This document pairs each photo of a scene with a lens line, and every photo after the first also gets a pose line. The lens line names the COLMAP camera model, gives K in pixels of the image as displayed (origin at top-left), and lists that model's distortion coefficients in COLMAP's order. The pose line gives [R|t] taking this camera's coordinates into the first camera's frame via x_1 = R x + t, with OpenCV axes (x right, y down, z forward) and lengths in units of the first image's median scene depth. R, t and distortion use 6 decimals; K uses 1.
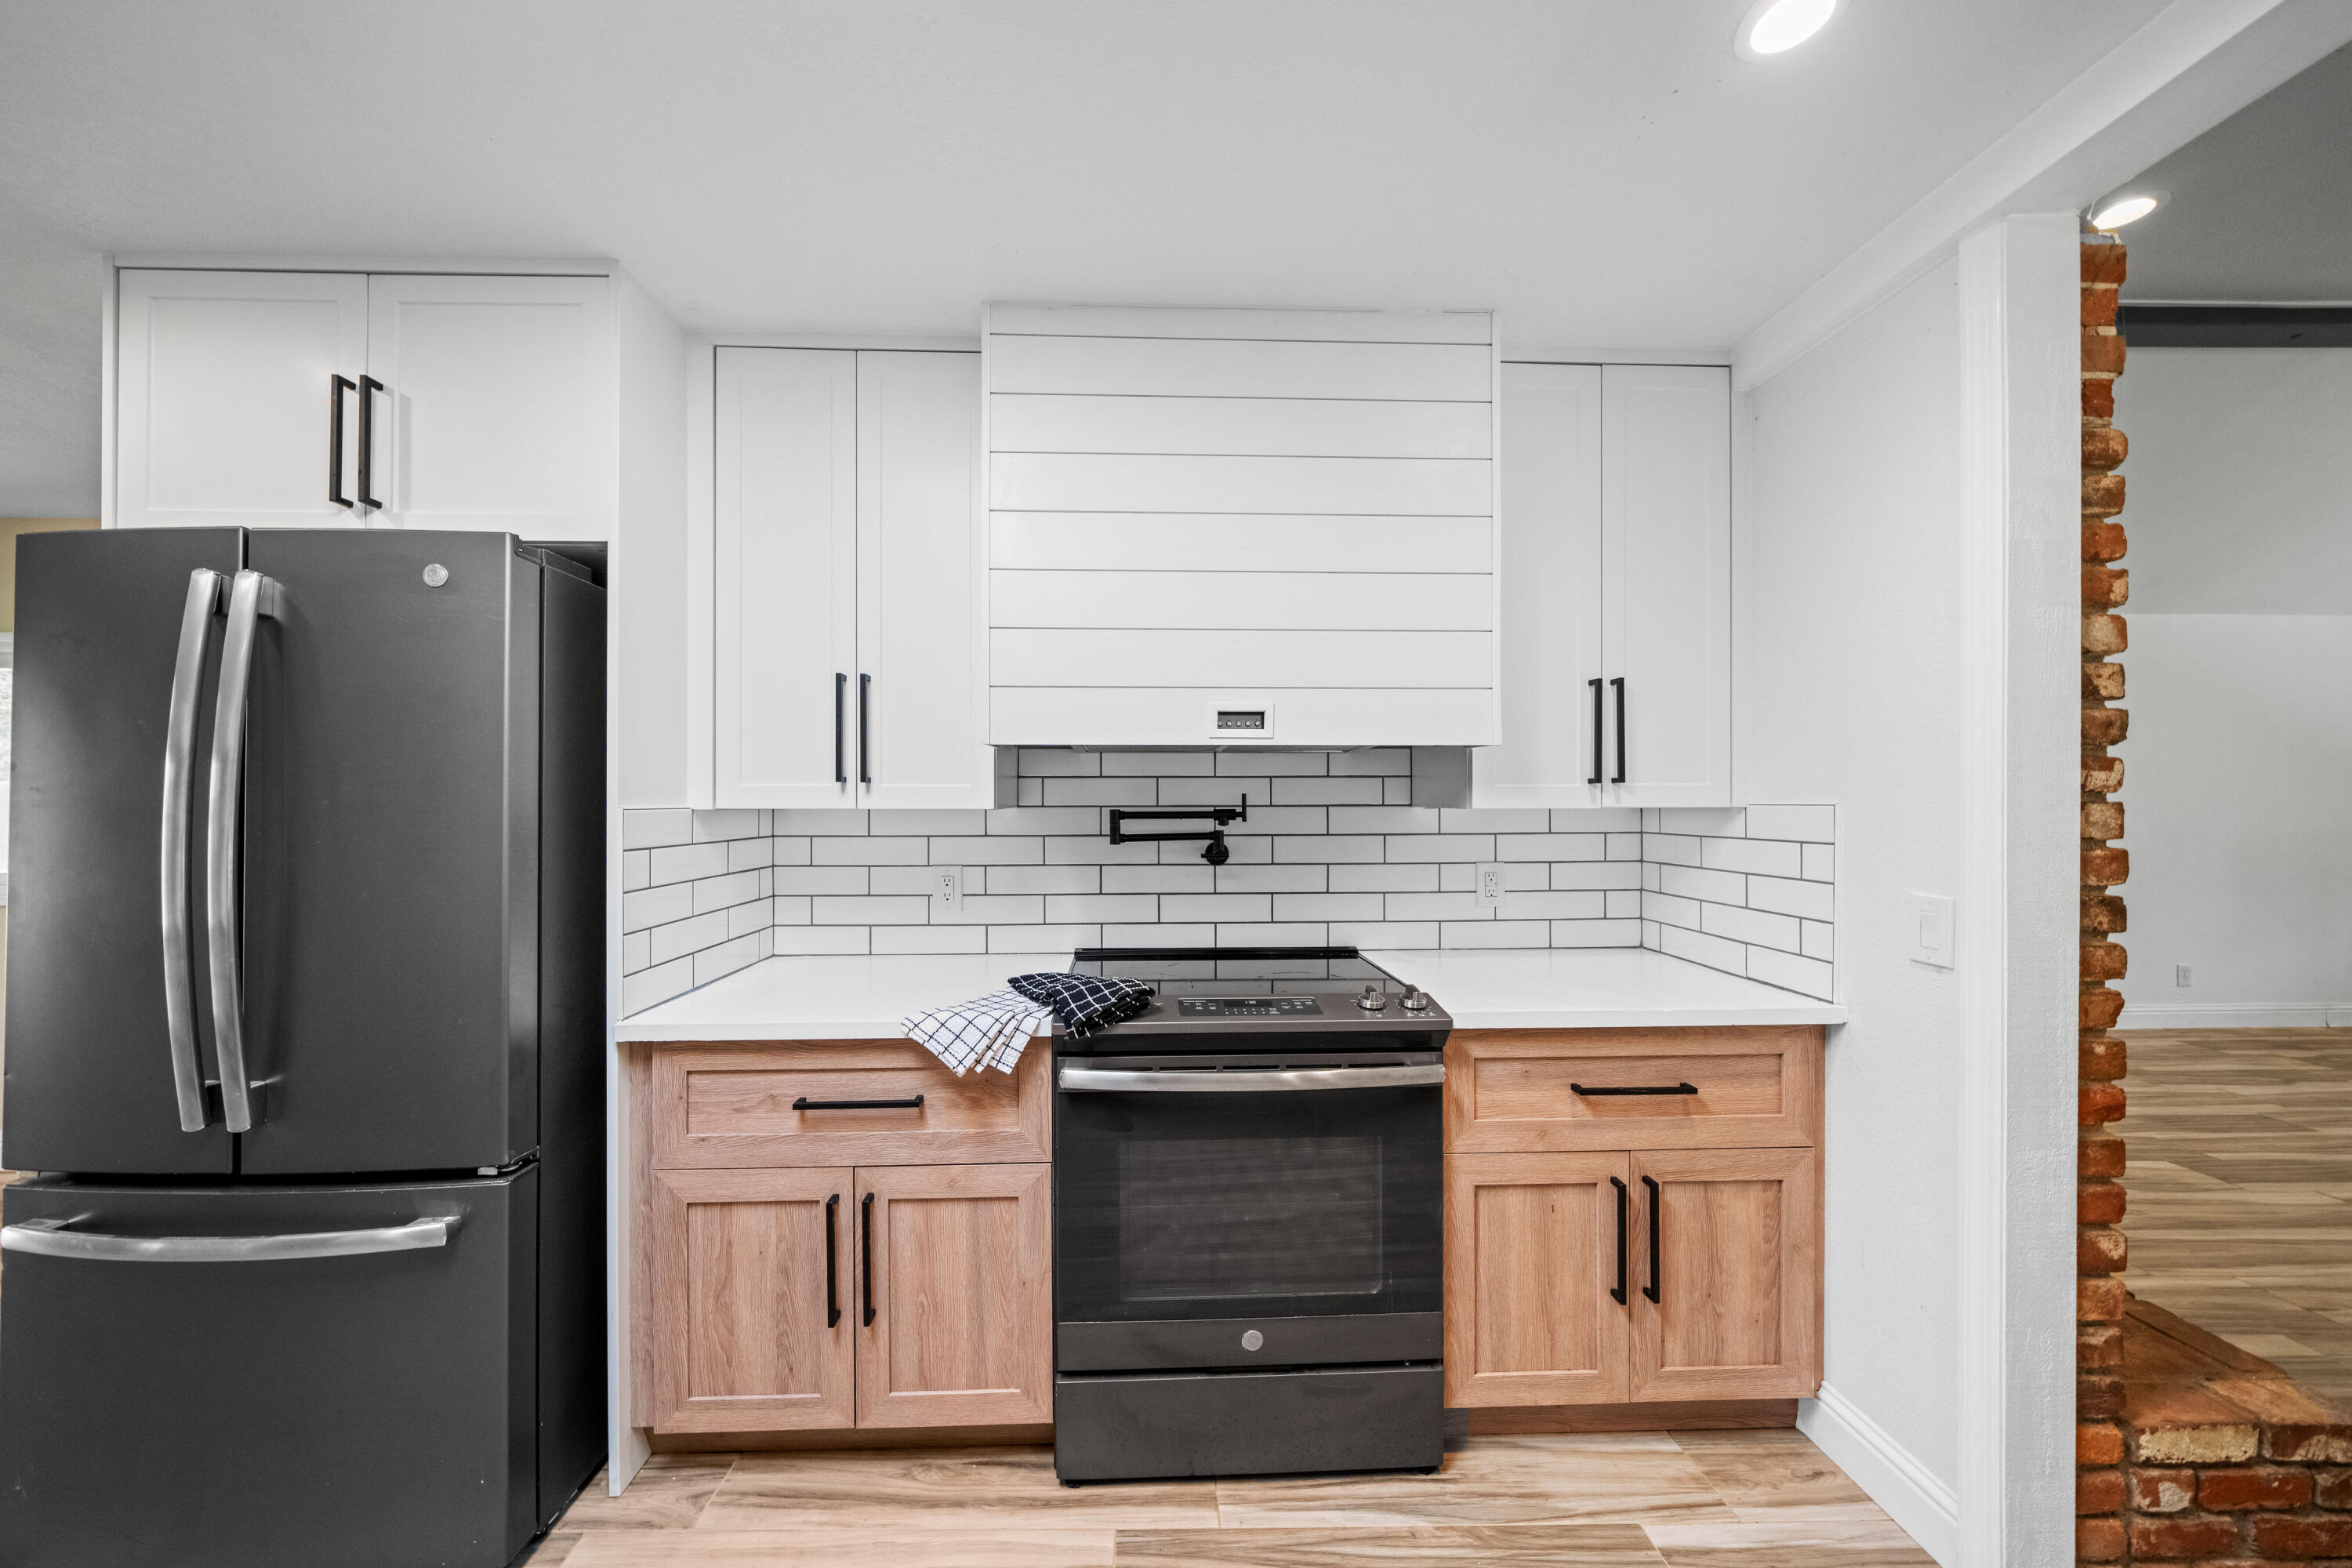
lens RADIAL K [[813.5, 0, 1173.8], [0, 813.5, 797.8], [0, 0, 1]] dist [-0.005569, -0.000169]
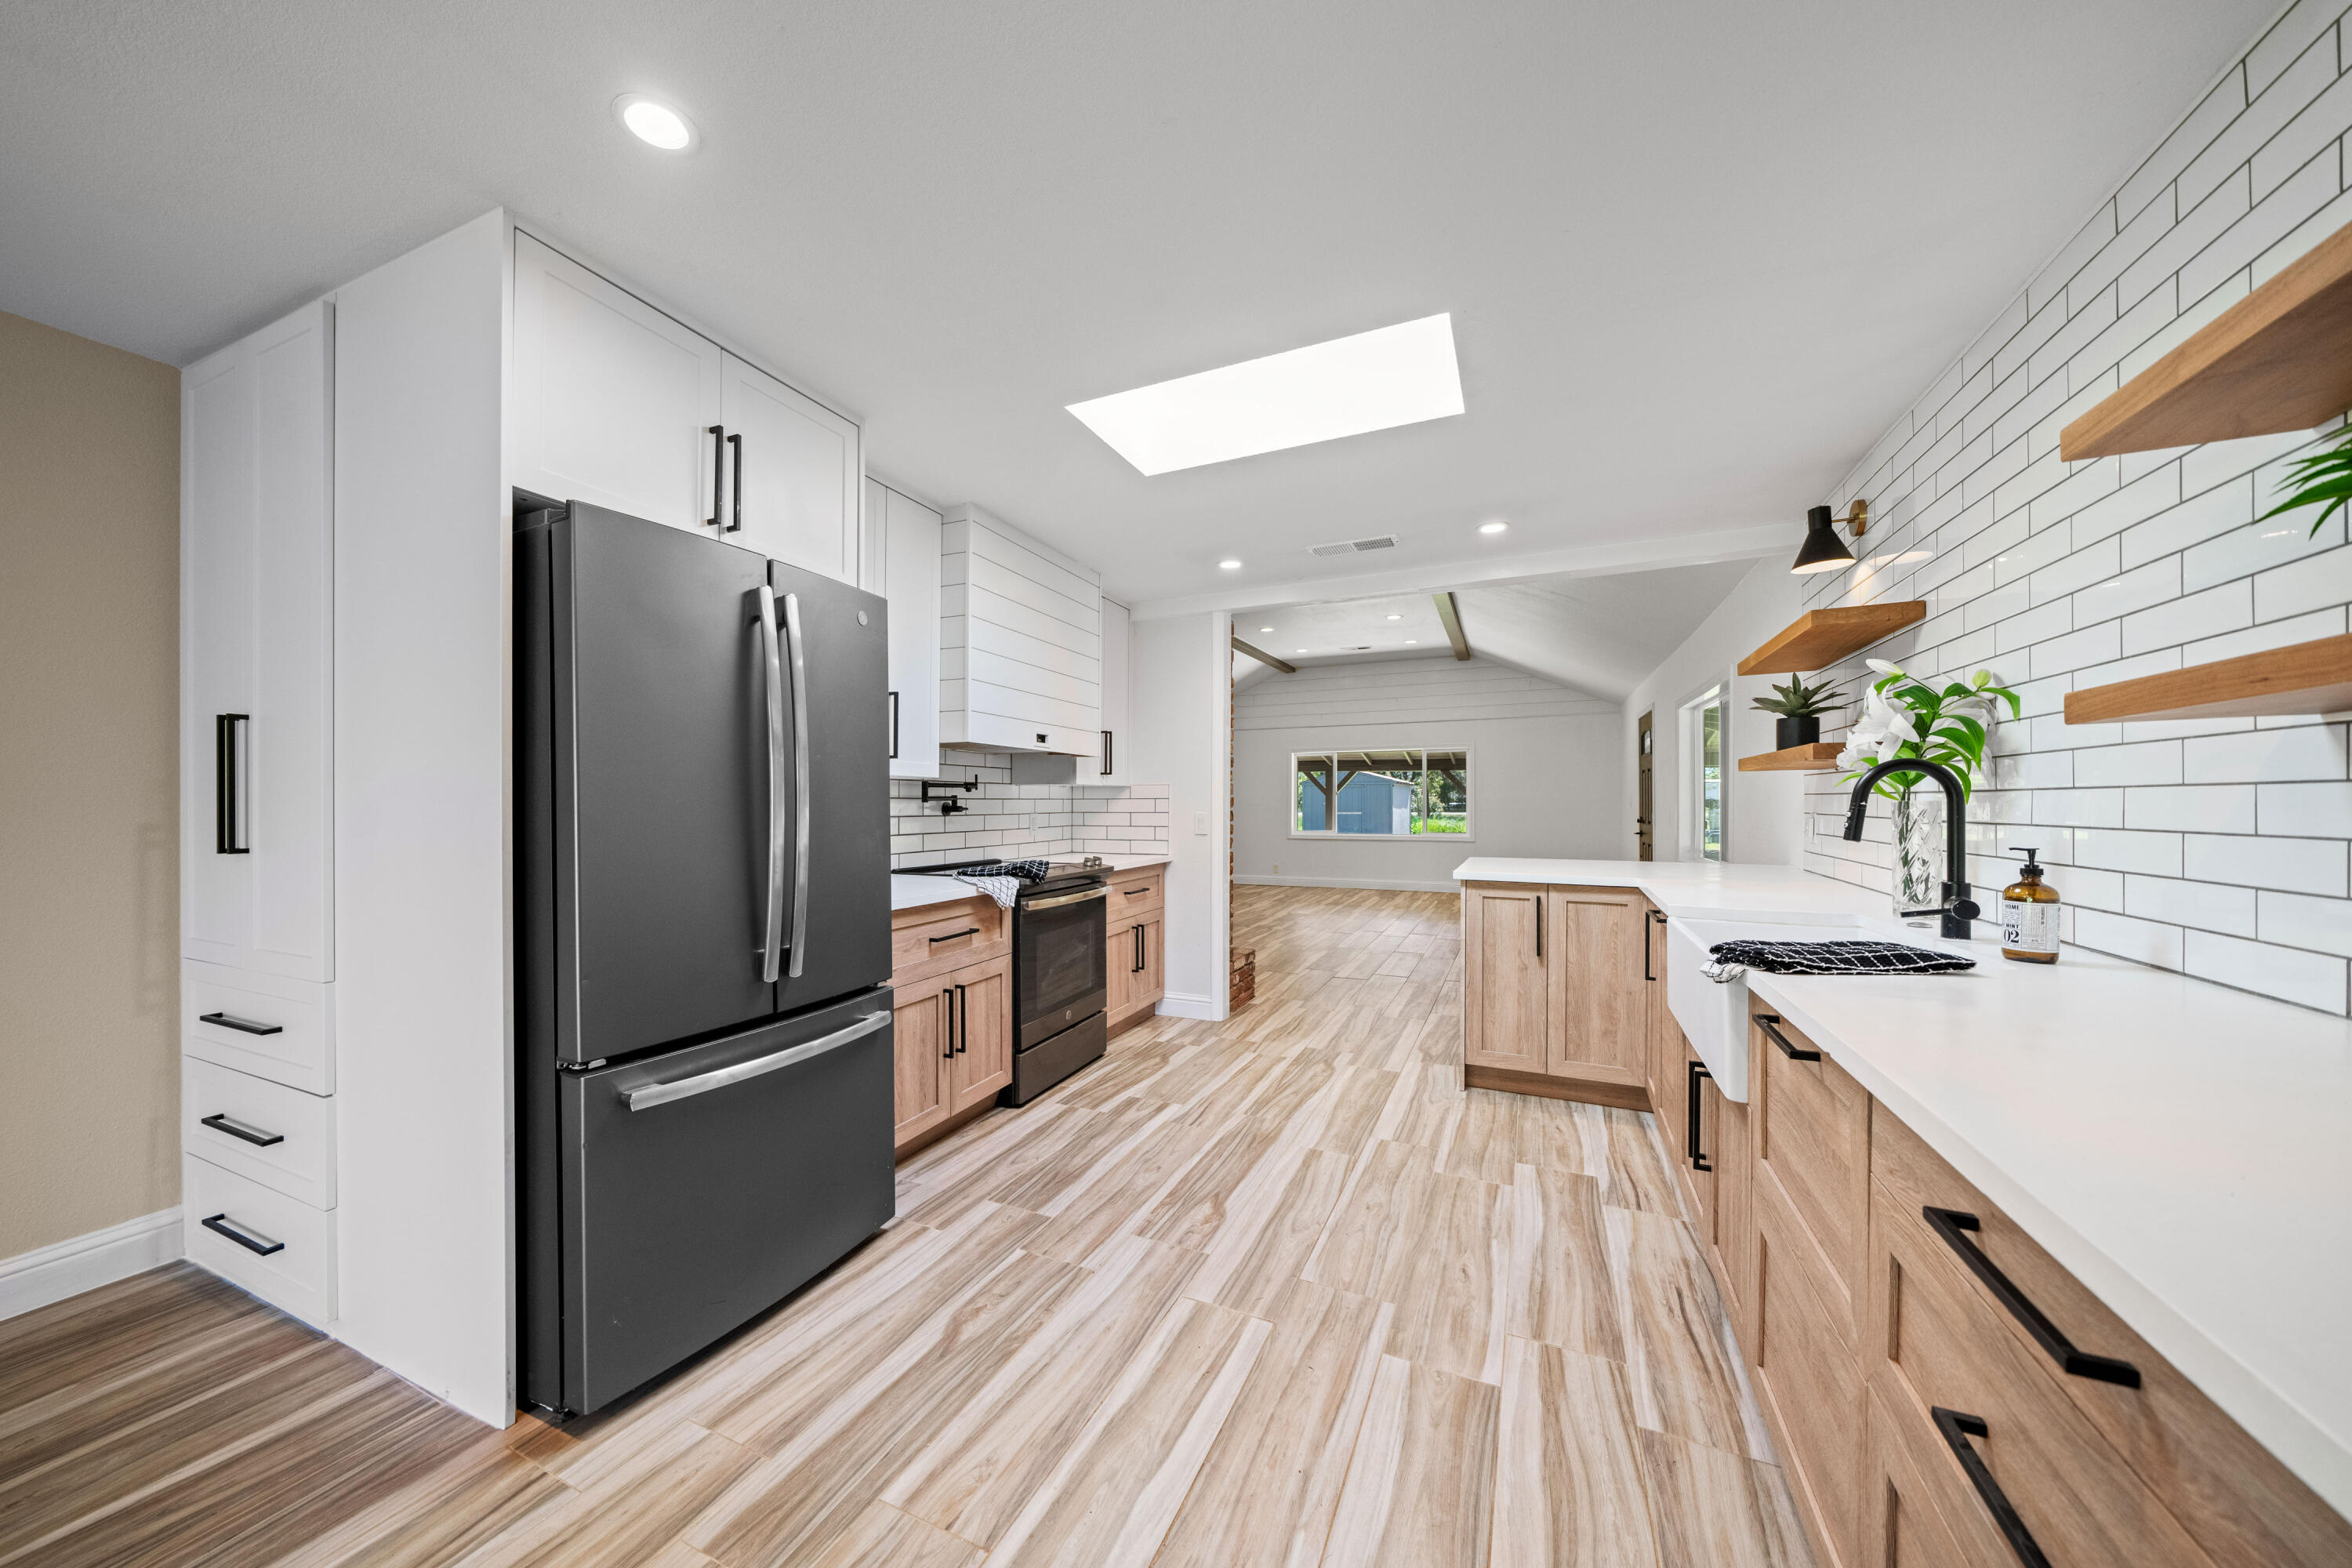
lens RADIAL K [[813.5, 0, 1155.5], [0, 813.5, 804.7], [0, 0, 1]] dist [-0.005569, -0.000169]
pose [[0.432184, -0.000169, 0.901785, -1.773644], [-0.001160, 0.999999, 0.000744, 0.078062], [-0.901785, -0.001367, 0.432183, -0.187933]]
